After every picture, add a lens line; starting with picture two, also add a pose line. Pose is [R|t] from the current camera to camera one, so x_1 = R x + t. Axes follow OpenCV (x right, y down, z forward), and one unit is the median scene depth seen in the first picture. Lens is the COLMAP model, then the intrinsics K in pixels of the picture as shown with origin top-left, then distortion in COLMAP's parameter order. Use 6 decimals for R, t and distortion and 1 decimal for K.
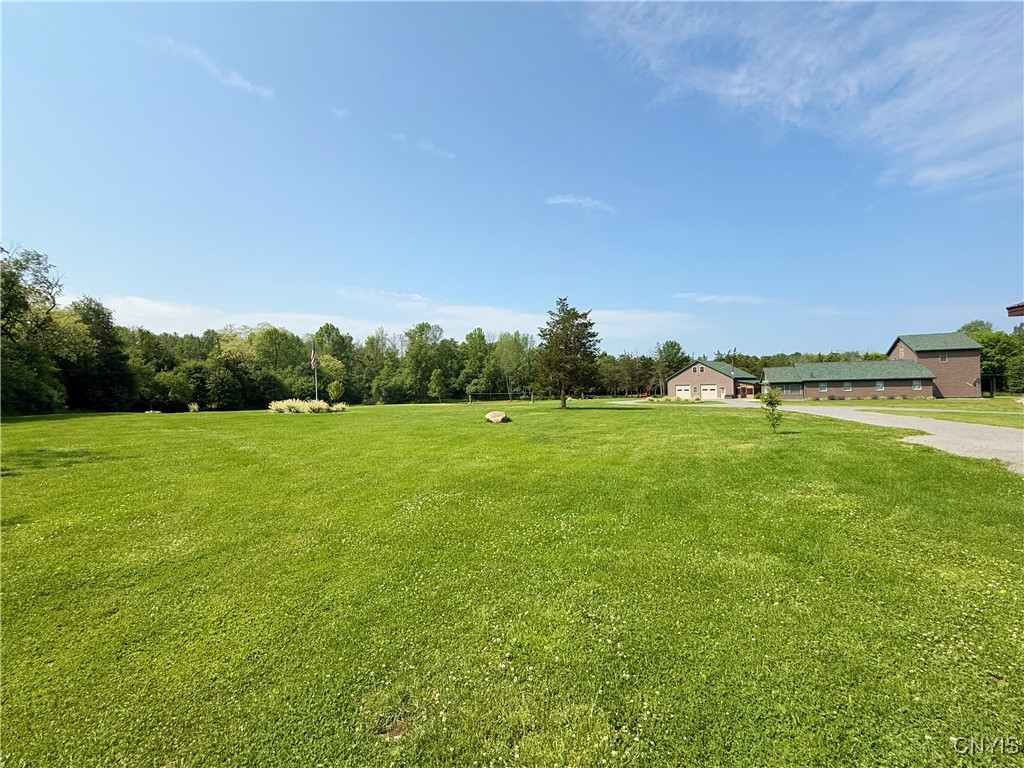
lens RADIAL K [[445.8, 0, 512.0], [0, 445.8, 384.0], [0, 0, 1]] dist [-0.002035, -0.000125]
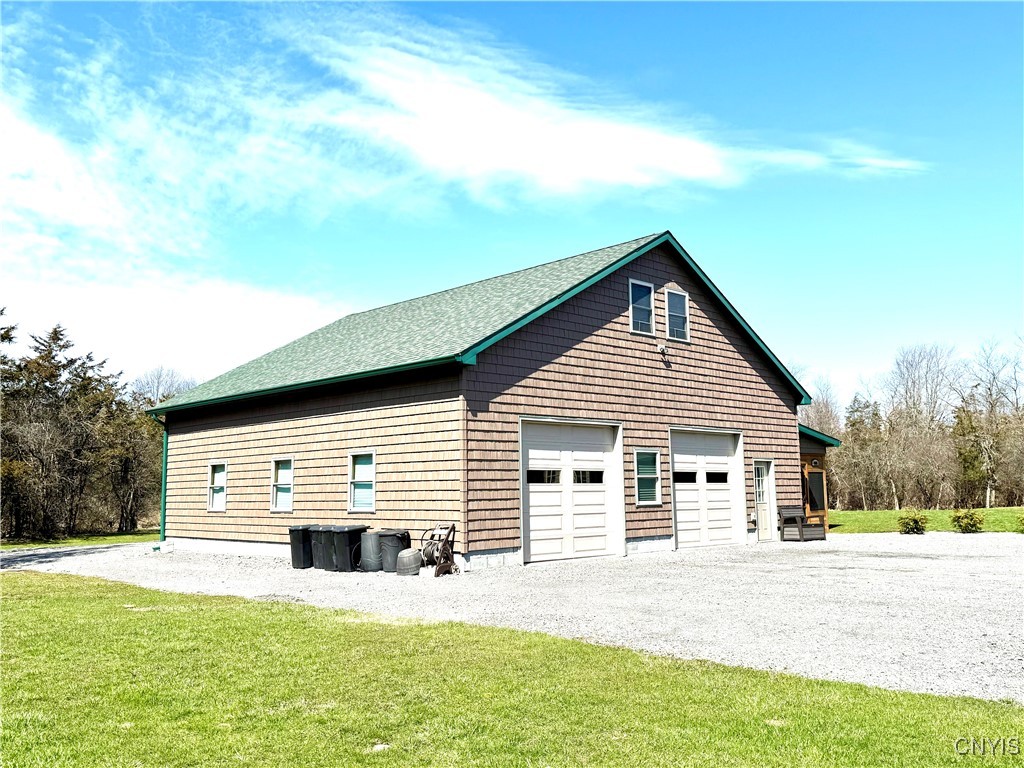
lens RADIAL K [[829.4, 0, 512.0], [0, 829.4, 384.0], [0, 0, 1]] dist [0.120550, -0.000079]
pose [[0.003000, 0.140159, 0.990124, 0.176995], [0.001105, 0.990128, -0.140163, 0.018396], [-0.999995, 0.001514, 0.002815, 0.956528]]
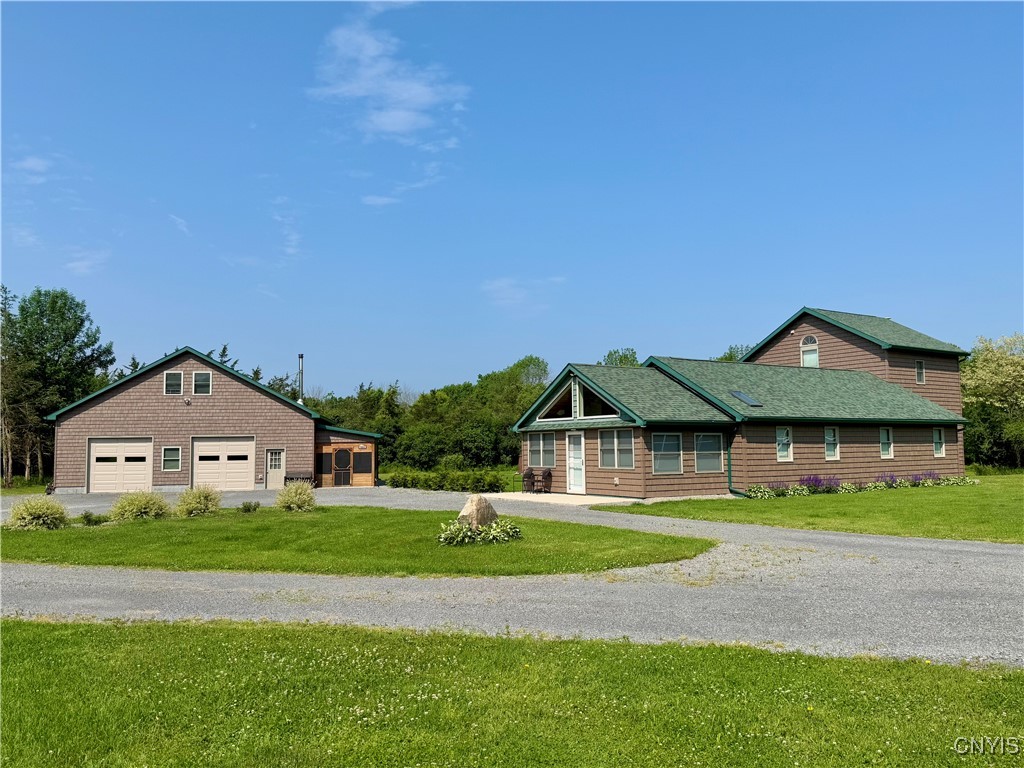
lens RADIAL K [[811.3, 0, 512.0], [0, 811.3, 384.0], [0, 0, 1]] dist [0.063218, -0.003137]
pose [[0.584439, 0.077488, 0.807729, 0.121075], [-0.007812, 0.995921, -0.089890, 0.010604], [-0.811400, 0.046226, 0.582660, 0.506264]]
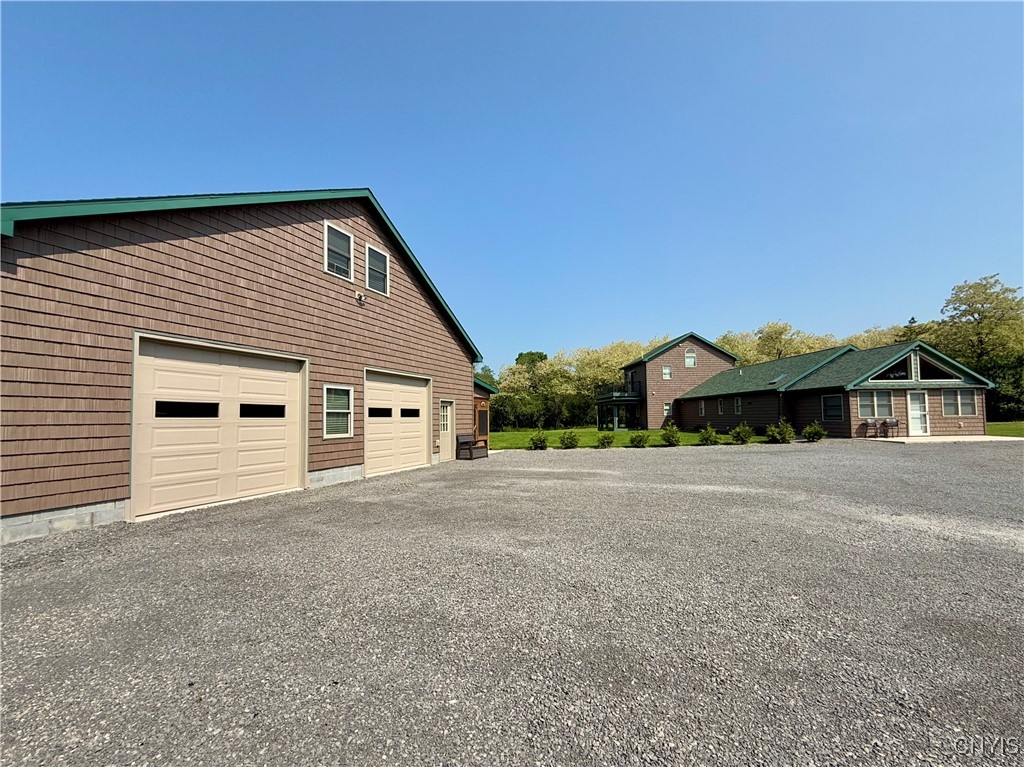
lens RADIAL K [[421.5, 0, 507.9], [0, 421.5, 399.7], [0, 0, 1]] dist [0.000747, 0.000026]
pose [[-0.392841, 0.066912, 0.917169, 0.262875], [0.012141, 0.997640, -0.067583, 0.017282], [-0.919526, -0.015414, -0.392726, 0.927000]]
